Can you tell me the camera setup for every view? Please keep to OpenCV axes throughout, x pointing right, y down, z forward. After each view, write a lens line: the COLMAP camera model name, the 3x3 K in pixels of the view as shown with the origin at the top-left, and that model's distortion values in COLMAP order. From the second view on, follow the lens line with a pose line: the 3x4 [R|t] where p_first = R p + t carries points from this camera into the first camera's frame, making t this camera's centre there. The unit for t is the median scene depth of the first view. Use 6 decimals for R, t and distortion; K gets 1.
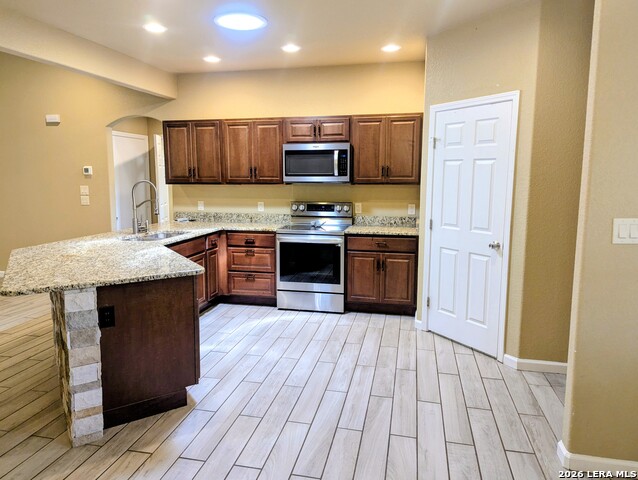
lens RADIAL K [[447.9, 0, 319.1], [0, 447.9, 233.1], [0, 0, 1]] dist [0.061318, -0.069259]
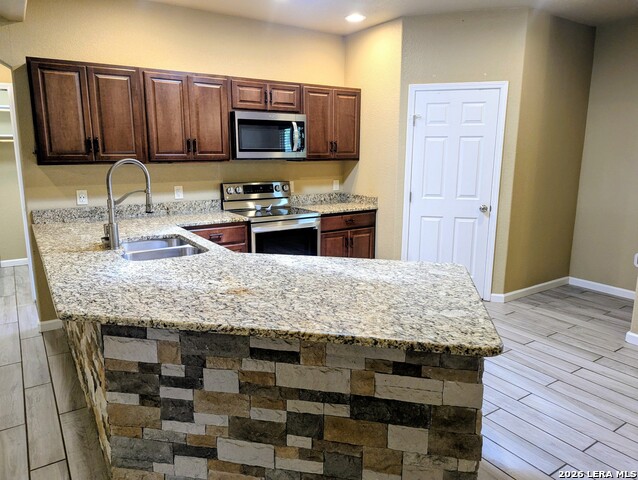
lens RADIAL K [[447.9, 0, 319.1], [0, 447.9, 233.1], [0, 0, 1]] dist [0.061318, -0.069259]
pose [[0.689127, -0.129914, 0.712900, -0.582742], [0.093194, 0.991517, 0.090601, -0.043021], [-0.718623, 0.004003, 0.695389, 0.347029]]
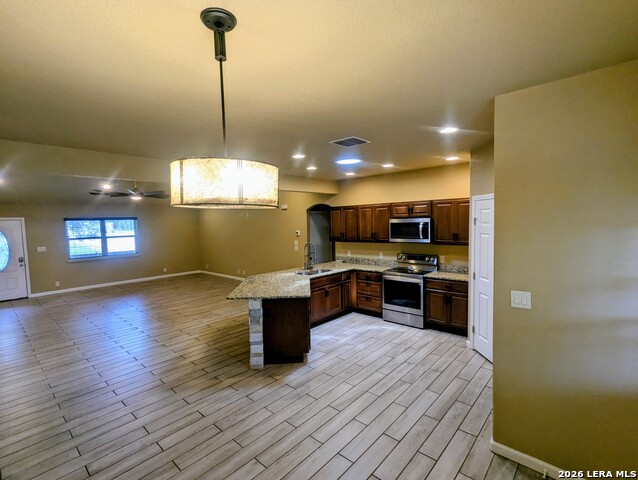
lens RADIAL K [[310.7, 0, 319.0], [0, 310.7, 240.0], [0, 0, 1]] dist [-0.005853, -0.000596]
pose [[0.869762, 0.010253, -0.493366, 0.261254], [-0.041347, 0.997783, -0.052155, -0.052951], [0.491737, 0.065762, 0.868257, -0.110674]]
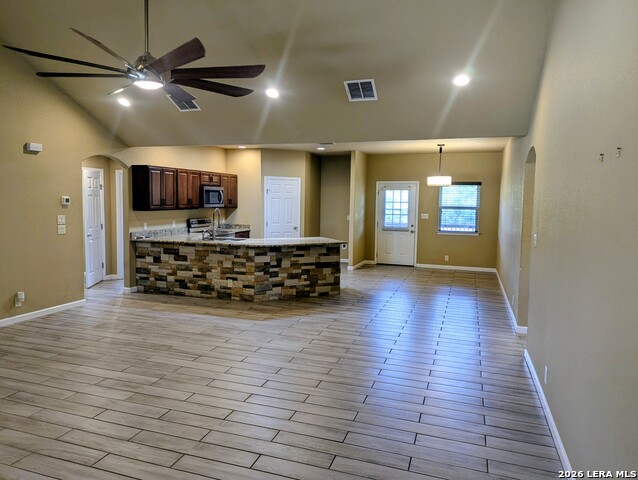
lens RADIAL K [[447.9, 0, 319.1], [0, 447.9, 233.1], [0, 0, 1]] dist [0.061318, -0.069259]
pose [[0.105107, -0.074624, 0.991657, -1.828692], [0.114334, 0.991475, 0.062491, -0.076091], [-0.987867, 0.106812, 0.112743, 0.380718]]
